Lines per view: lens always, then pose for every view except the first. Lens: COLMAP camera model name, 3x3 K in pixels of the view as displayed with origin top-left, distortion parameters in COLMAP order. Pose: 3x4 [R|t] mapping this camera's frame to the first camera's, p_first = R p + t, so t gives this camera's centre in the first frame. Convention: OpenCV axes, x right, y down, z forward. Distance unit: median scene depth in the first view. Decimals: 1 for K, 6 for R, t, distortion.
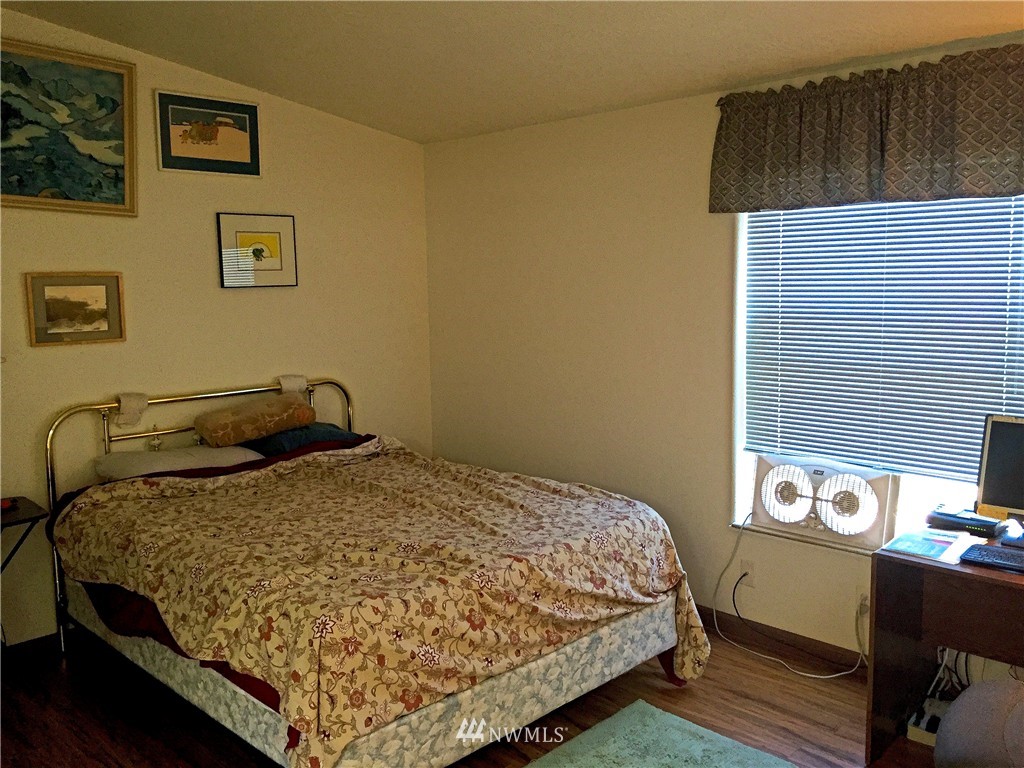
lens RADIAL K [[874.0, 0, 512.0], [0, 874.0, 384.0], [0, 0, 1]] dist [0.071425, -0.112710]
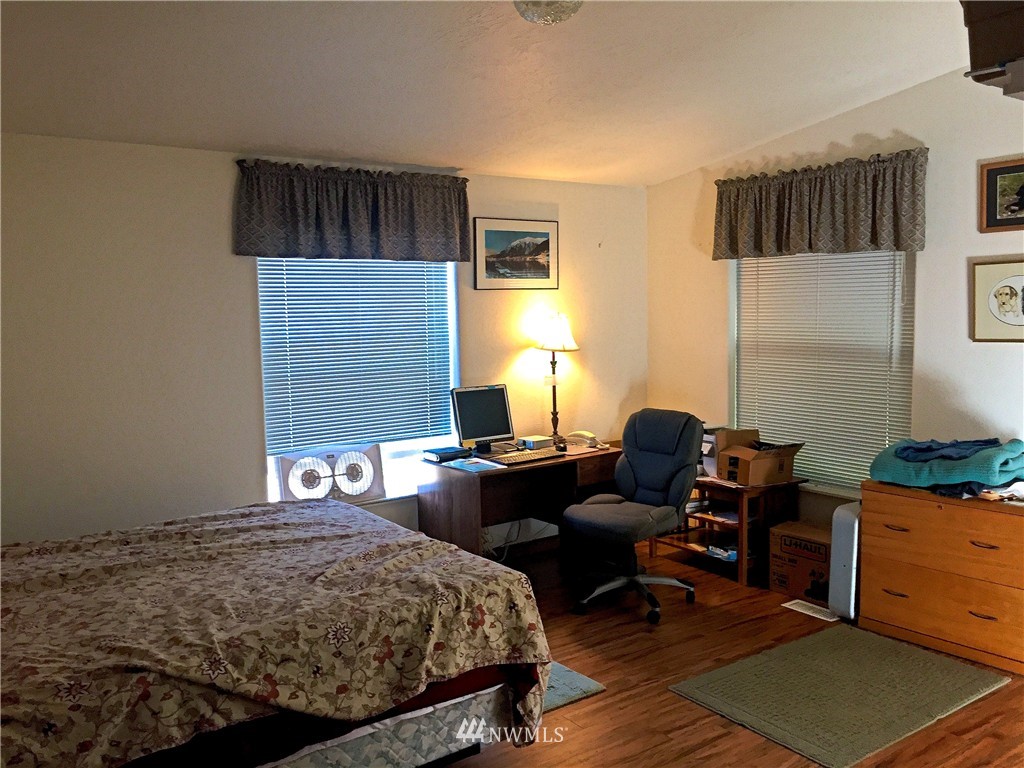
lens RADIAL K [[874.0, 0, 512.0], [0, 874.0, 384.0], [0, 0, 1]] dist [0.071425, -0.112710]
pose [[0.162929, -0.082748, 0.983162, -0.906145], [0.132879, 0.989239, 0.061239, -0.052751], [-0.977649, 0.120664, 0.172171, 0.492558]]
